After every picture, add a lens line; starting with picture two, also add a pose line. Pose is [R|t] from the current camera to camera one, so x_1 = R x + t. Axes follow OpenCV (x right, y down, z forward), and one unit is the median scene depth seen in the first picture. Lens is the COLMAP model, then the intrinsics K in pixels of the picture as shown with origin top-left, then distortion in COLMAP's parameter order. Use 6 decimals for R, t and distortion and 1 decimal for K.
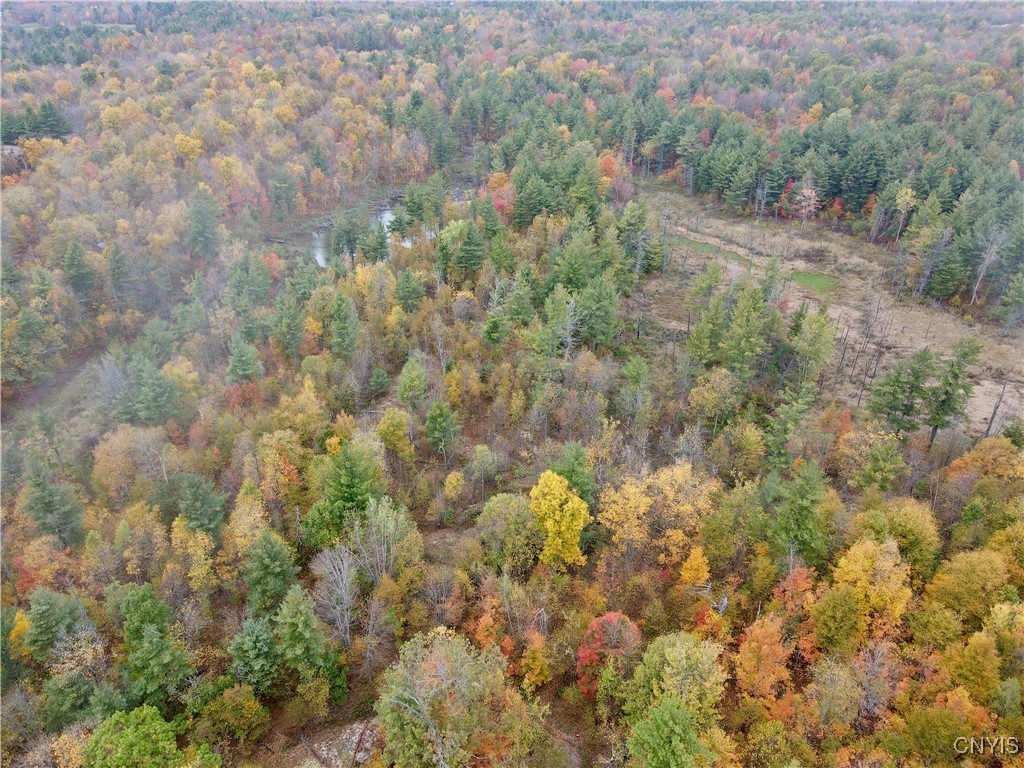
lens RADIAL K [[739.9, 0, 506.3], [0, 739.9, 383.2], [0, 0, 1]] dist [0.016293, -0.000598]
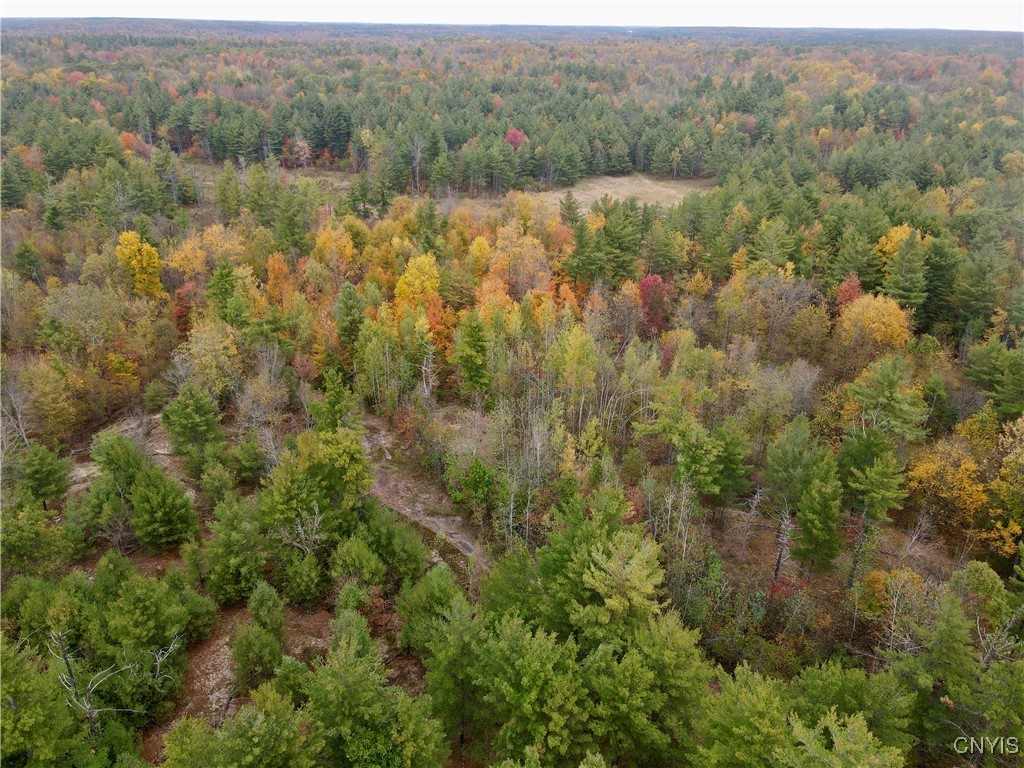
lens RADIAL K [[739.9, 0, 506.3], [0, 739.9, 383.2], [0, 0, 1]] dist [0.016293, -0.000598]
pose [[0.830612, -0.237280, 0.503767, -0.041143], [0.268887, 0.963117, 0.010297, 0.192991], [-0.487630, 0.126903, 0.863778, -0.203020]]
